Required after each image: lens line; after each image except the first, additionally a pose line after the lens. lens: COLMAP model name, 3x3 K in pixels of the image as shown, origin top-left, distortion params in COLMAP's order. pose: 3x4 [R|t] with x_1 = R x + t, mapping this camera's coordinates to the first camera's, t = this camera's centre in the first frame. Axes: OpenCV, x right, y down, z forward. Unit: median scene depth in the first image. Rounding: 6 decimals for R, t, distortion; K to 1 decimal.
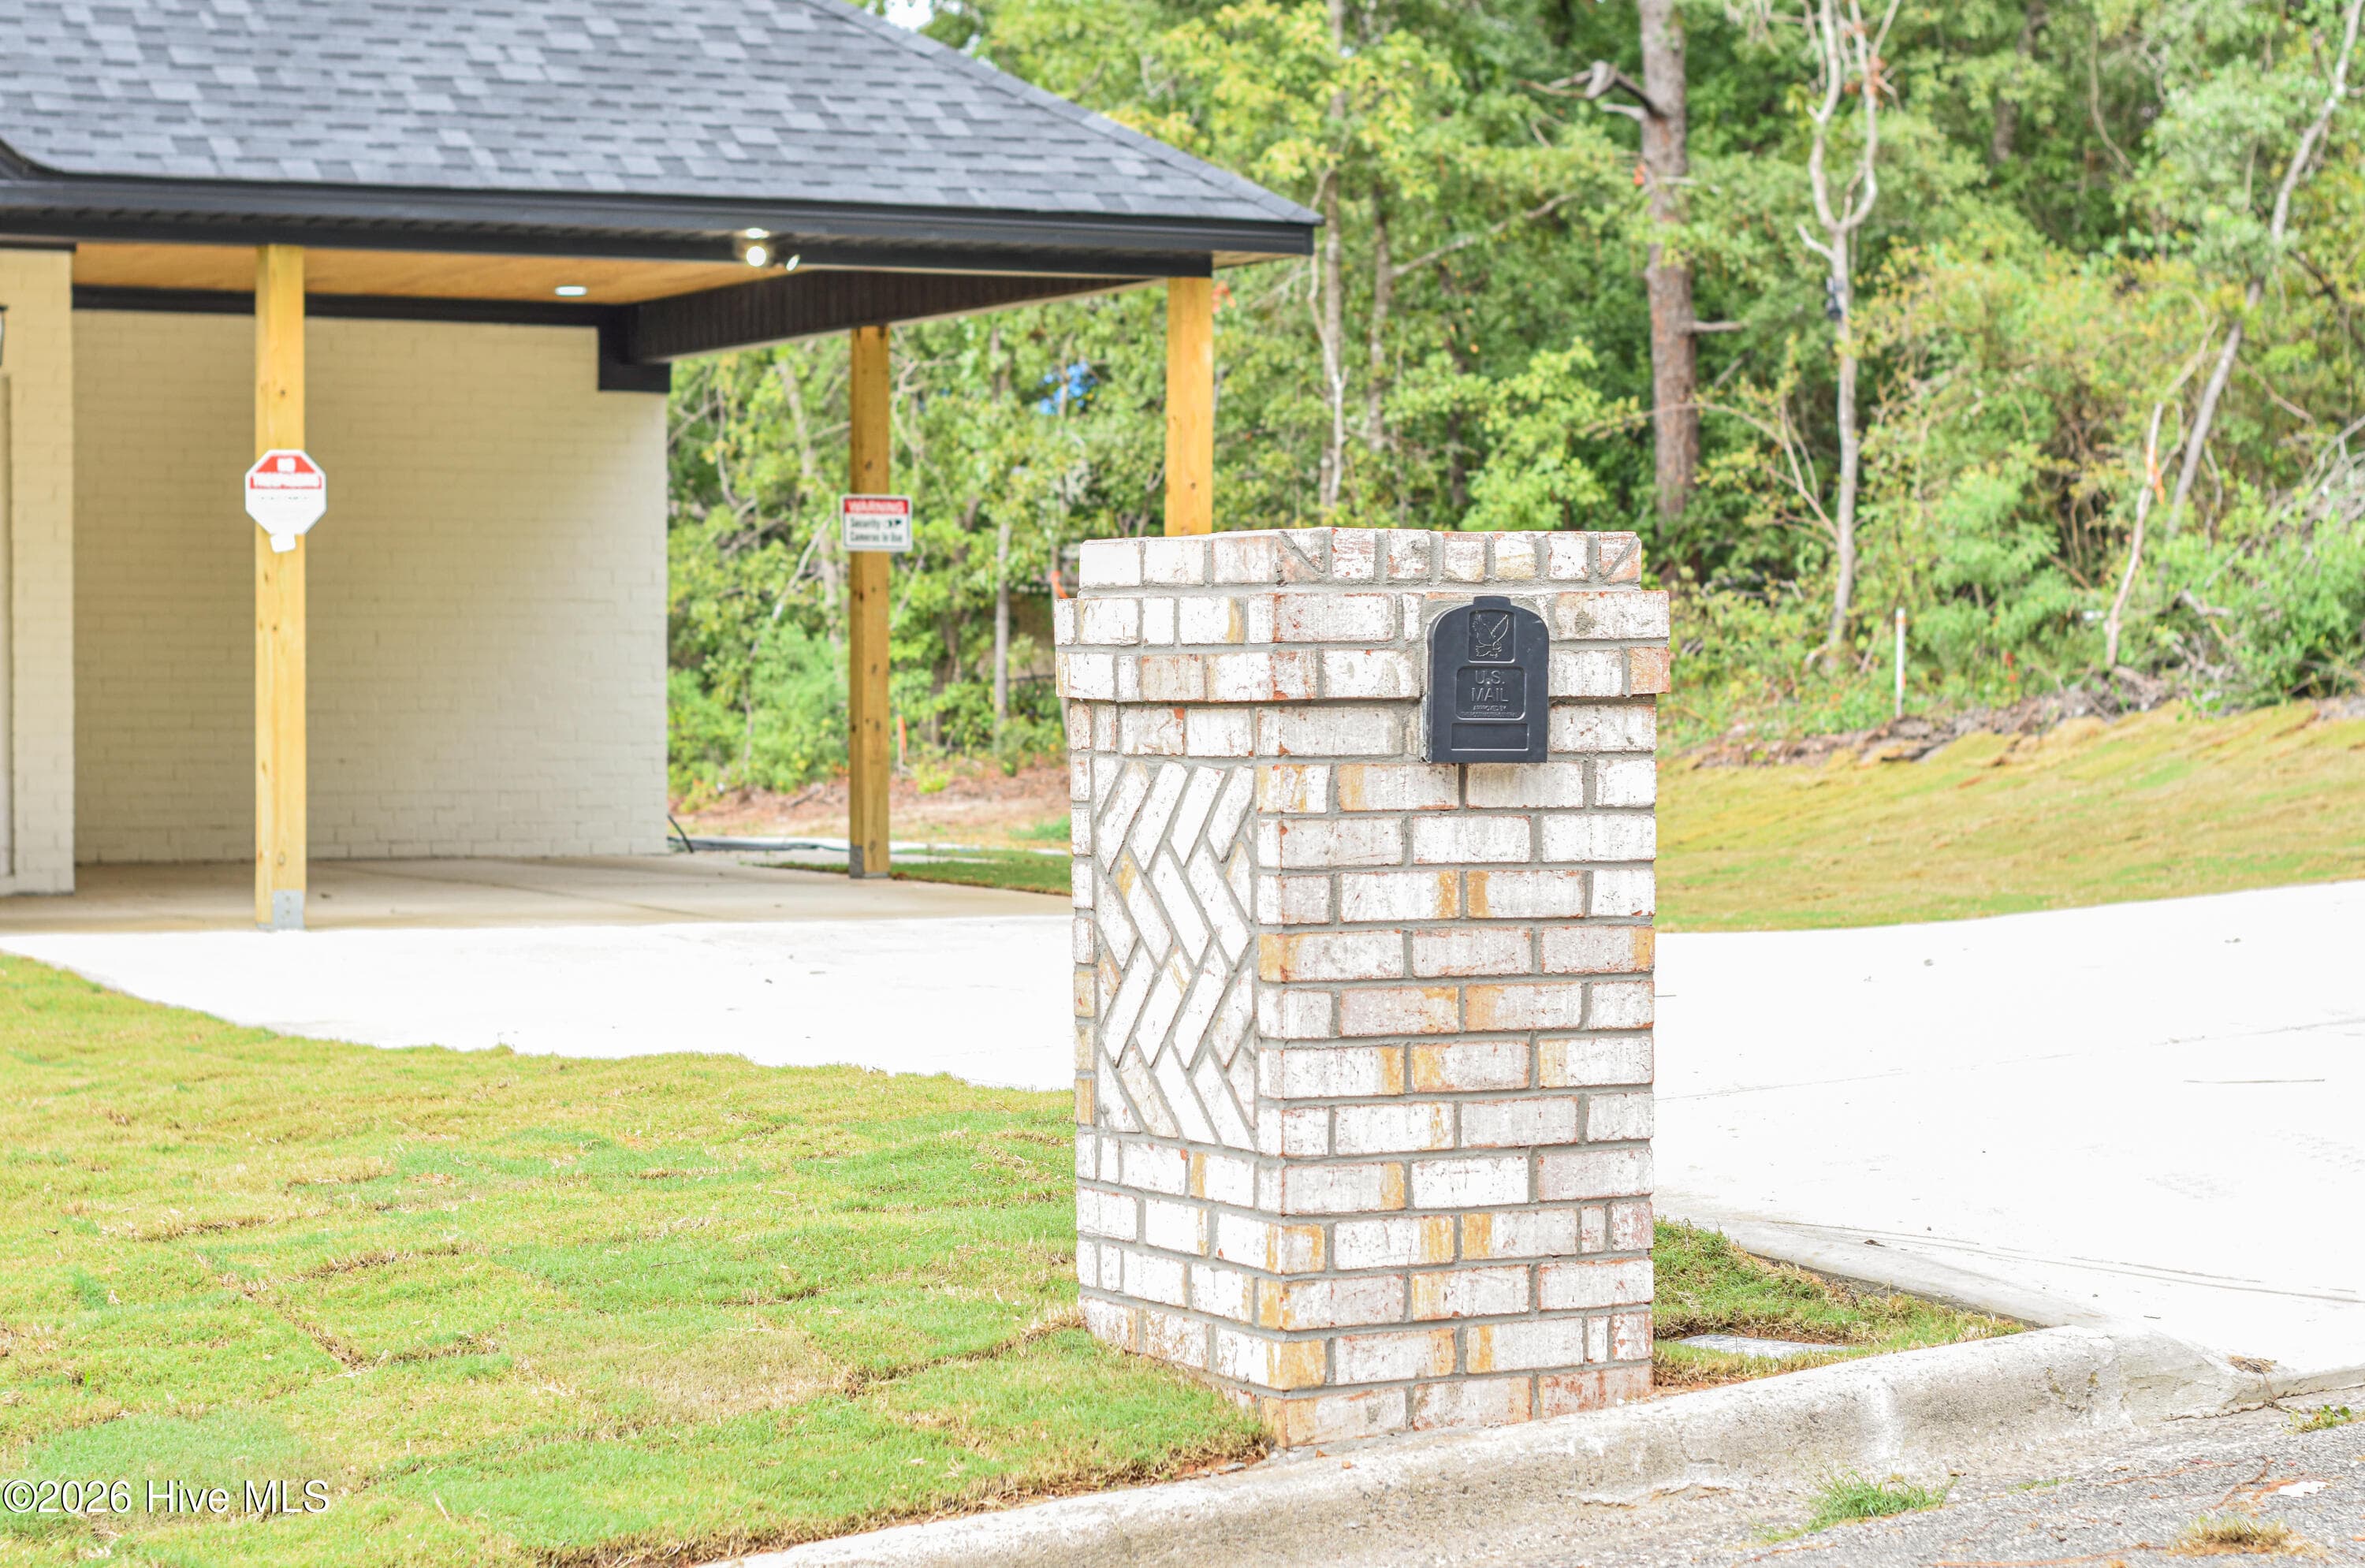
lens RADIAL K [[5111.4, 0, 1182.5], [0, 5111.4, 784.0], [0, 0, 1]] dist [-0.057087, -0.222870]
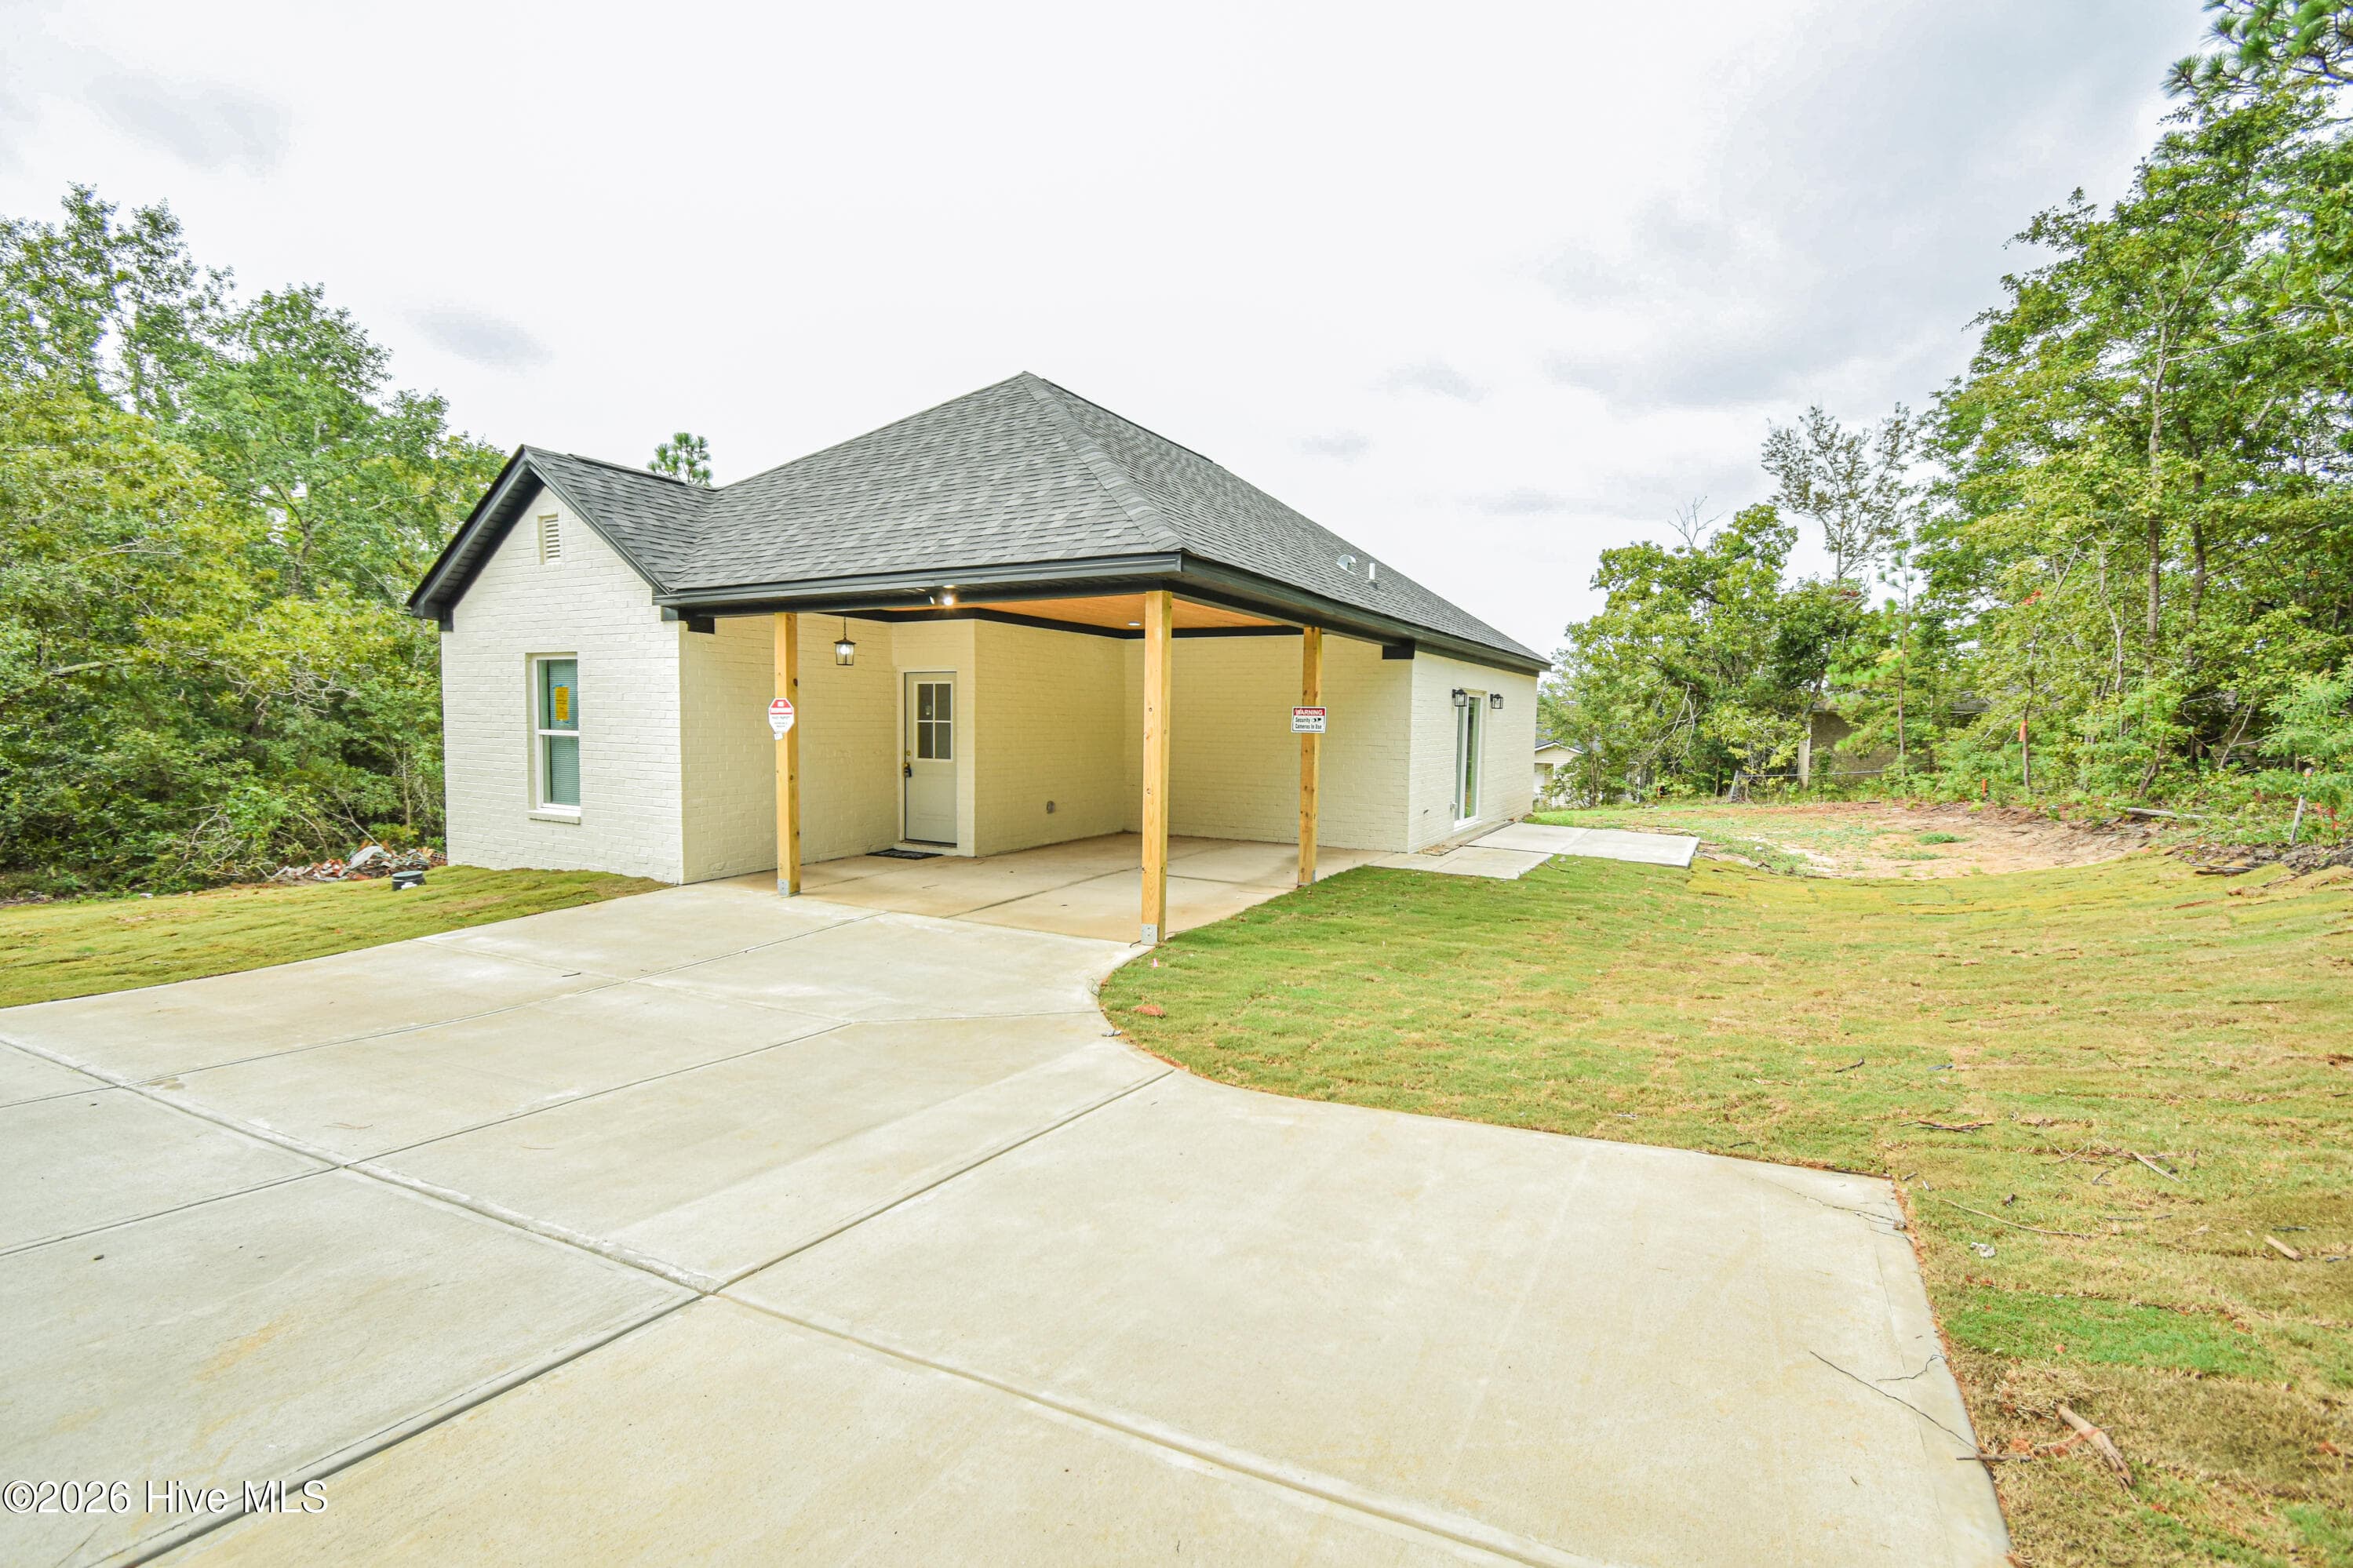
lens RADIAL K [[1050.7, 0, 1176.5], [0, 1050.7, 784.0], [0, 0, 1]] dist [0.008450, -0.000065]
pose [[0.551027, 0.062330, -0.832156, 0.888927], [-0.031283, 0.998049, 0.054041, -0.148406], [0.833901, -0.003746, 0.551902, 2.278803]]
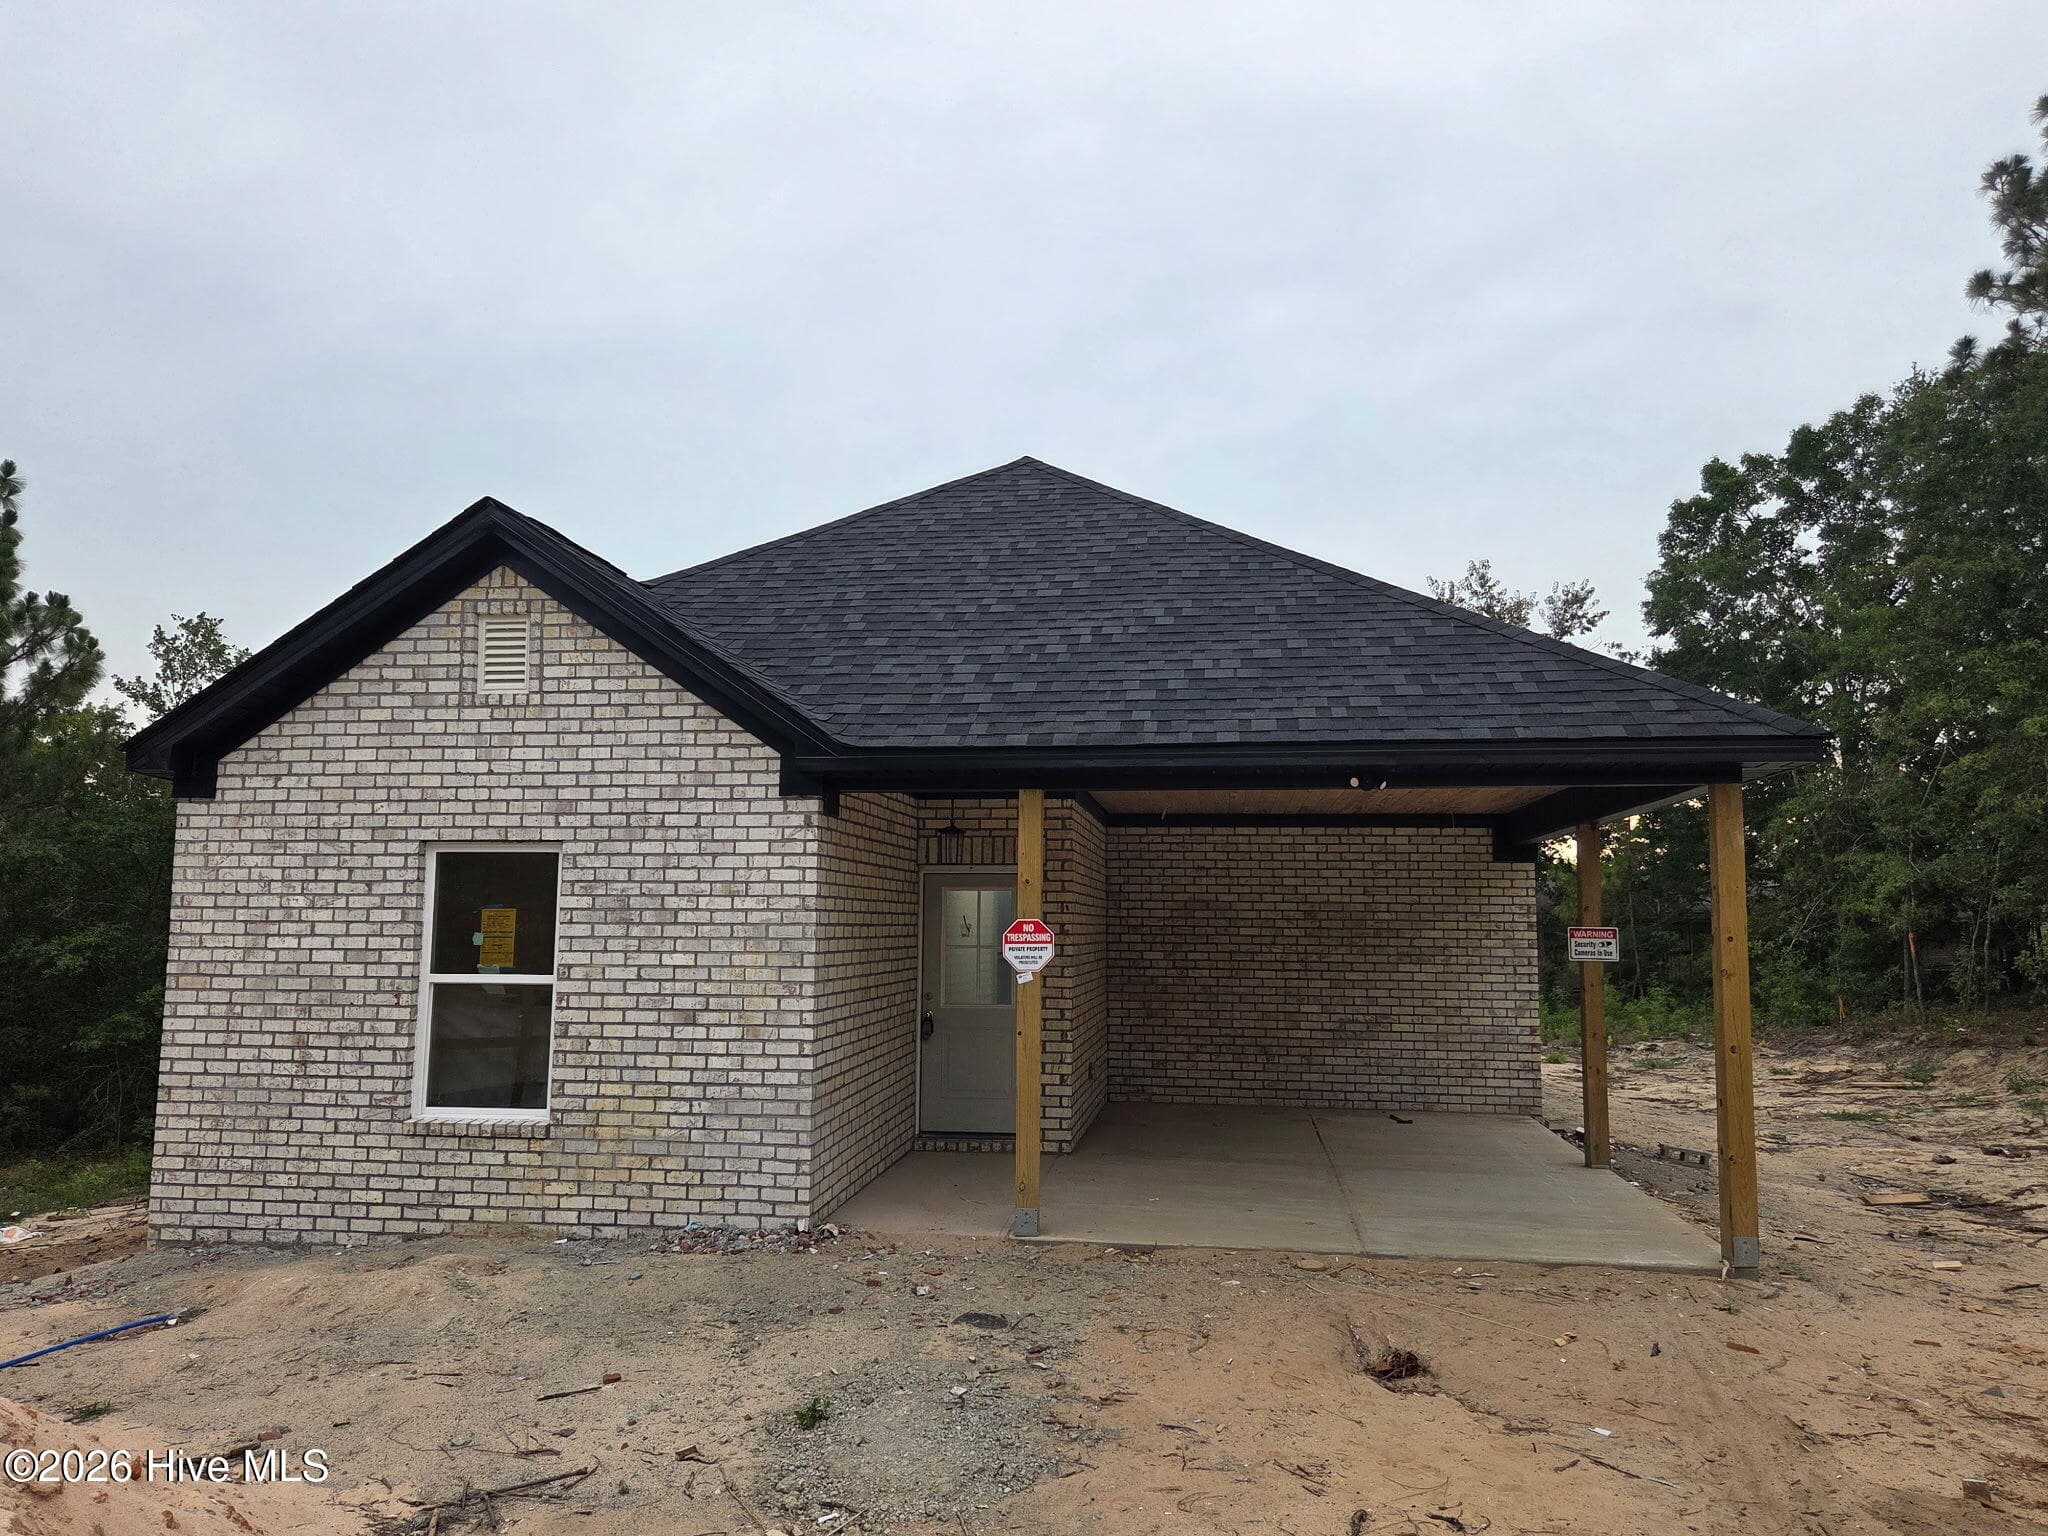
lens RADIAL K [[1472.0, 0, 1032.2], [0, 1472.0, 784.9], [0, 0, 1]] dist [0.094018, -0.100028]
pose [[0.813536, -0.047130, -0.579601, 0.233062], [-0.021145, 0.993654, -0.110477, -0.145200], [0.581130, 0.102133, 0.807377, 1.629074]]
